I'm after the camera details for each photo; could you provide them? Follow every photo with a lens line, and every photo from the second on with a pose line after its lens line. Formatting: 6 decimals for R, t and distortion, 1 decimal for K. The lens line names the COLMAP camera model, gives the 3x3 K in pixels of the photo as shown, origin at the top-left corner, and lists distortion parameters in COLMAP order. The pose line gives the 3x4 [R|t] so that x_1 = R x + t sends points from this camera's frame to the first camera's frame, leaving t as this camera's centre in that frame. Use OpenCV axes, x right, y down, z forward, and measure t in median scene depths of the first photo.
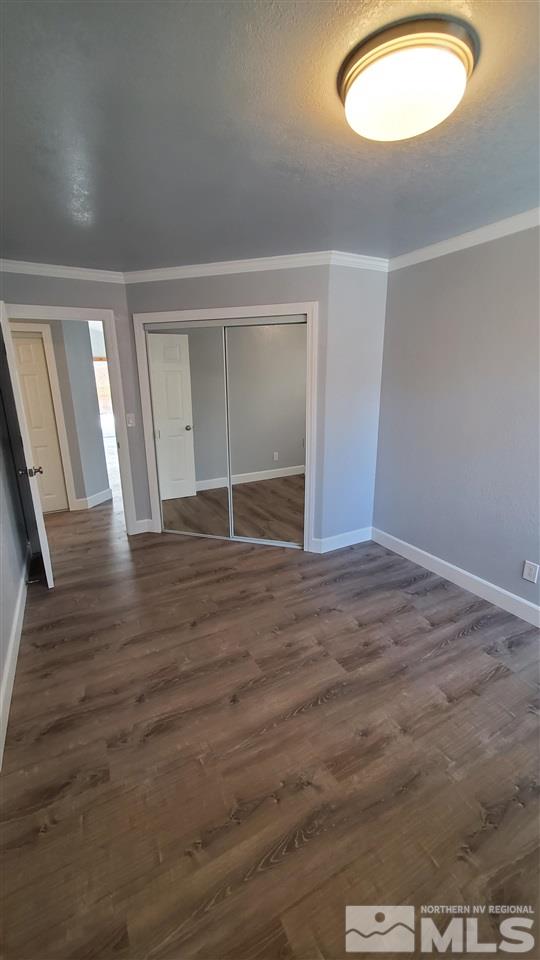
lens RADIAL K [[380.9, 0, 265.0], [0, 380.9, 473.0], [0, 0, 1]] dist [-0.000886, -0.000199]
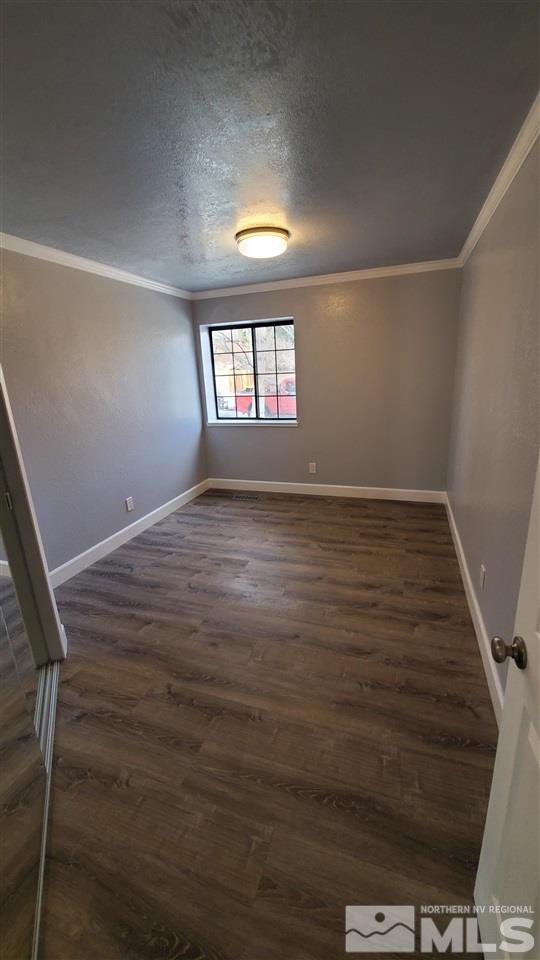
lens RADIAL K [[380.9, 0, 265.0], [0, 380.9, 473.0], [0, 0, 1]] dist [-0.000886, -0.000199]
pose [[-0.673473, -0.152845, 0.723238, -0.784986], [0.241329, 0.879321, 0.410554, -0.361201], [-0.698709, 0.451035, -0.555313, 1.470563]]
